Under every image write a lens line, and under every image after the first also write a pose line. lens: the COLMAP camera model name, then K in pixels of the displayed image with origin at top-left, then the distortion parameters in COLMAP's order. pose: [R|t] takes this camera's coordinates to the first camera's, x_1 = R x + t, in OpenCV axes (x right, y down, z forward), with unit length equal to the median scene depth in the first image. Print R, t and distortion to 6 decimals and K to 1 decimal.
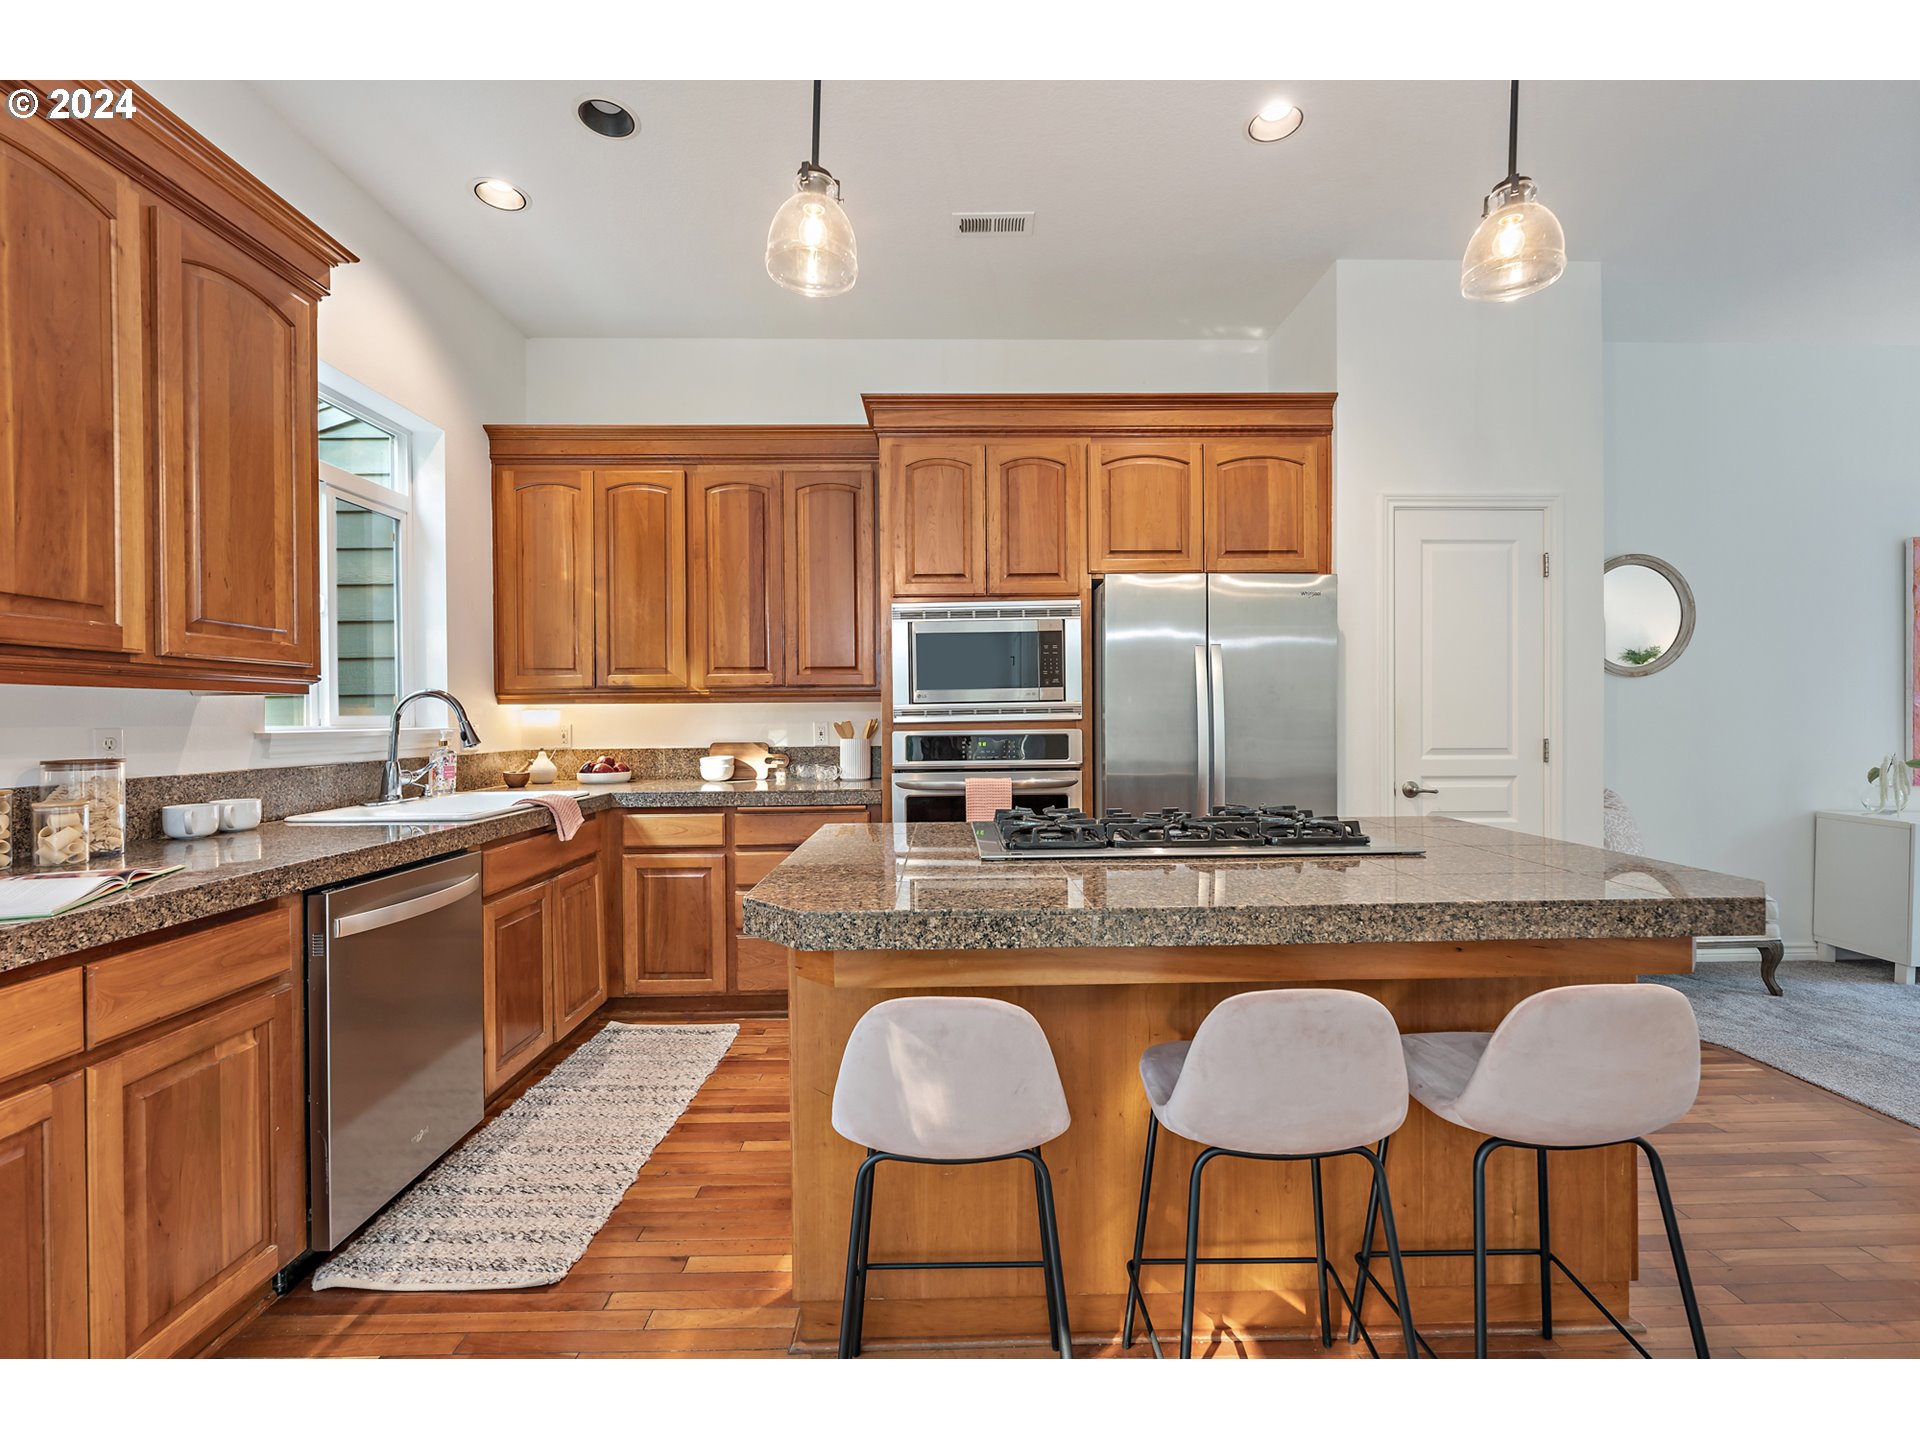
lens RADIAL K [[760.4, 0, 955.0], [0, 760.4, 743.1], [0, 0, 1]] dist [-0.000270, 0.000166]
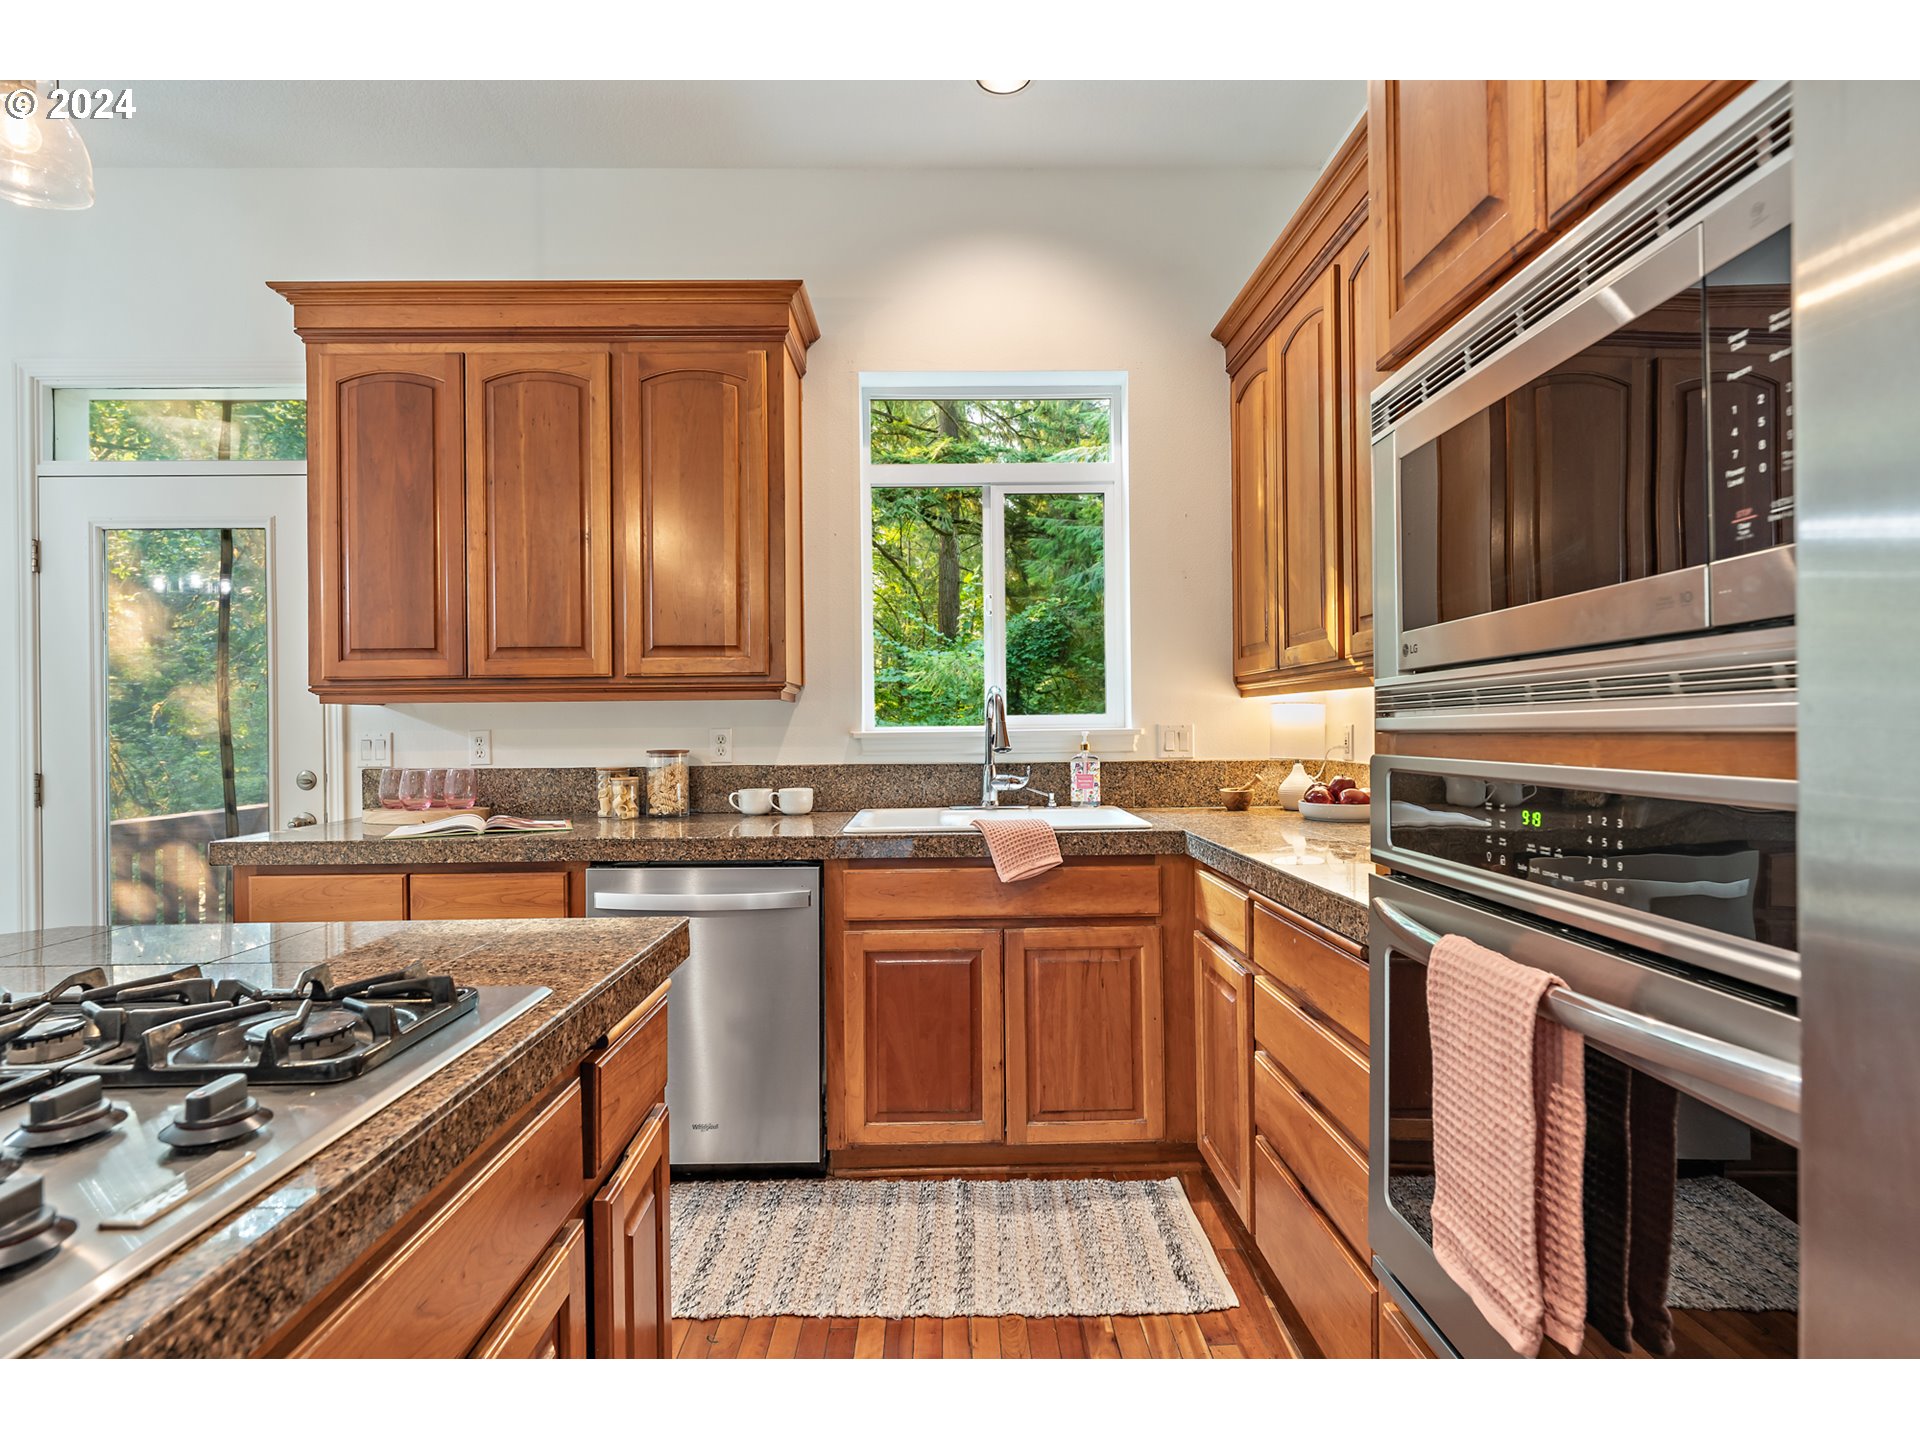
lens RADIAL K [[910.9, 0, 960.0], [0, 910.9, 740.4], [0, 0, 1]] dist [-0.000140, 0.000053]
pose [[0.040877, 0.027756, -0.998779, 0.596967], [-0.024767, 0.999335, 0.026758, -0.055039], [0.998857, 0.023643, 0.041537, 1.443206]]
